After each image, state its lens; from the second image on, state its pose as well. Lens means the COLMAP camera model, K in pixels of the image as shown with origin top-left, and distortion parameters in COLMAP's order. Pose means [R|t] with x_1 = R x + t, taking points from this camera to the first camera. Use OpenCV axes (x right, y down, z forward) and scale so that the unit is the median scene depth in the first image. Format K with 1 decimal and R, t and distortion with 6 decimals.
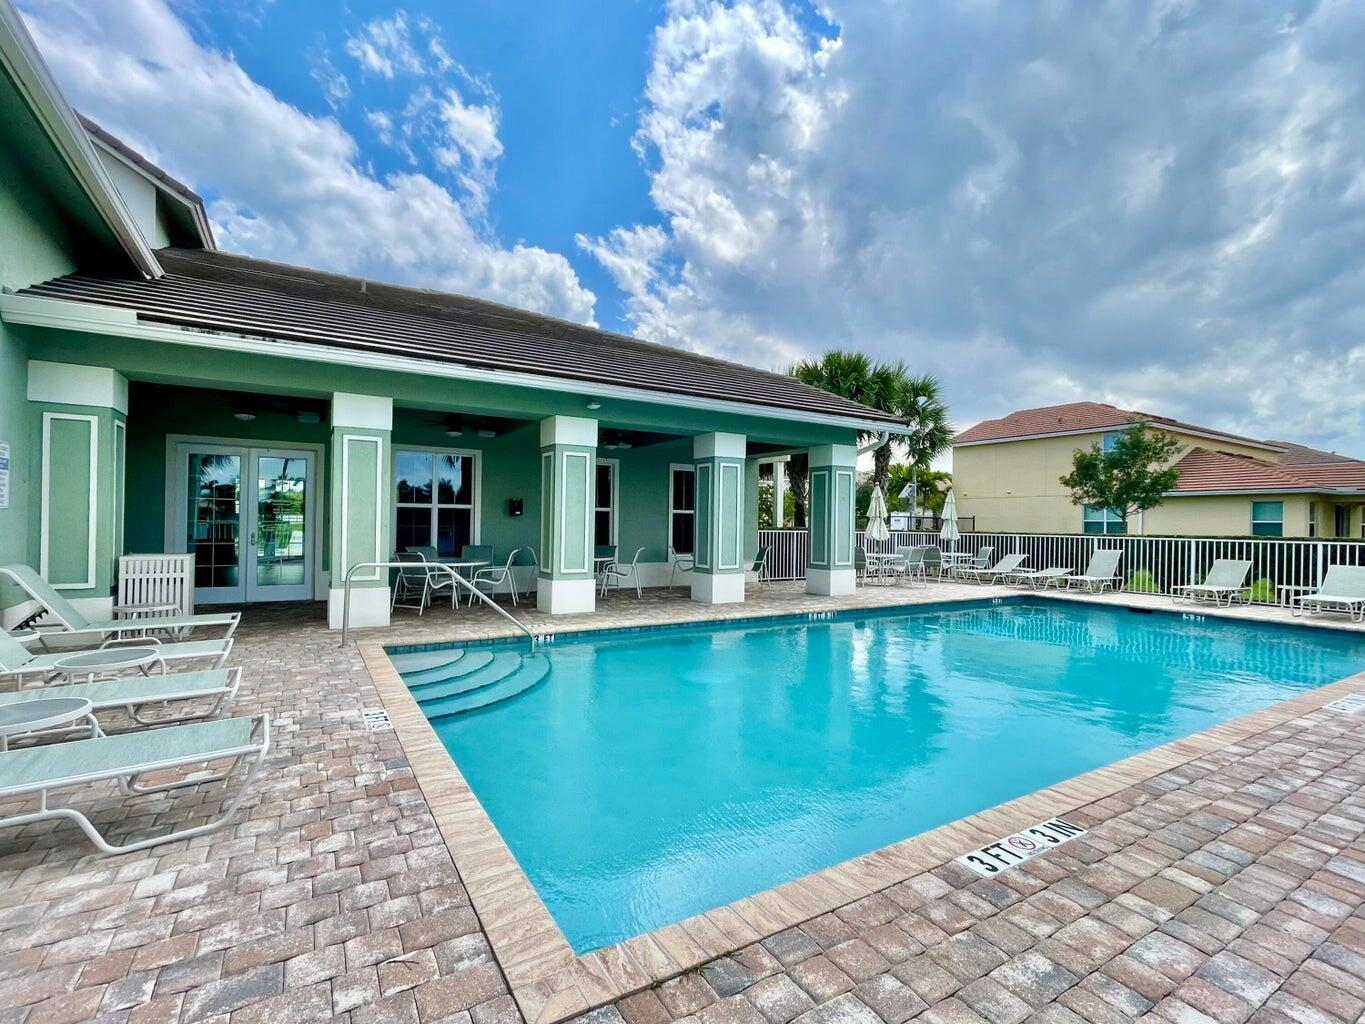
lens RADIAL K [[633.8, 0, 682.5], [0, 633.8, 512.0], [0, 0, 1]] dist [-0.001768, -0.000082]
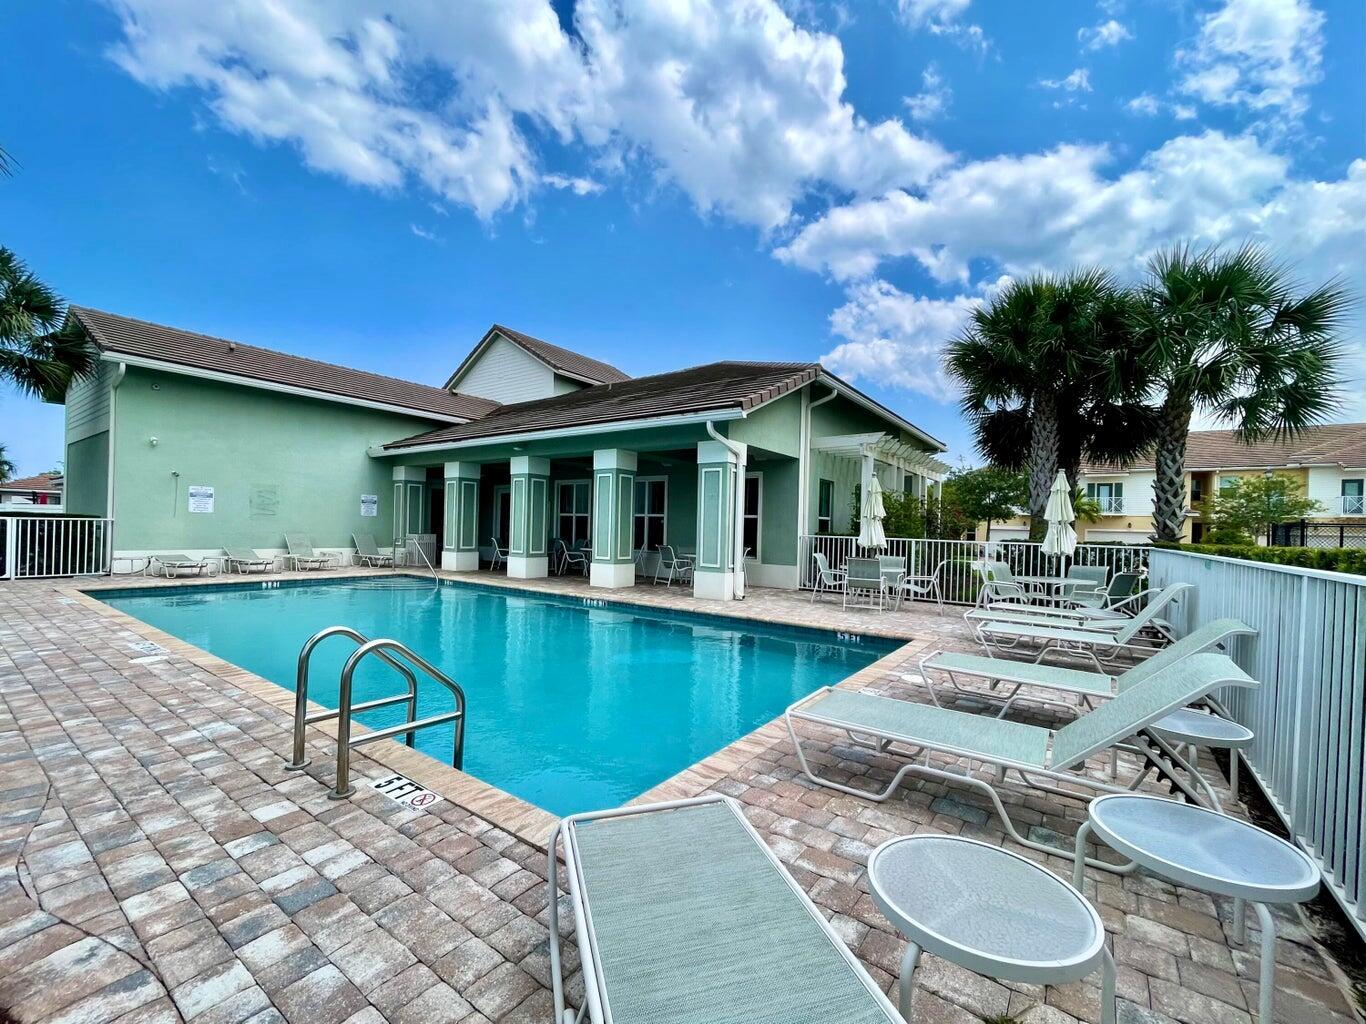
lens RADIAL K [[564.2, 0, 681.4], [0, 564.2, 534.0], [0, 0, 1]] dist [0.065587, 0.000057]
pose [[0.380856, 0.012005, -0.924557, 0.962031], [-0.004502, 0.999928, 0.011128, 0.021532], [0.924624, -0.000076, 0.380882, 0.598509]]
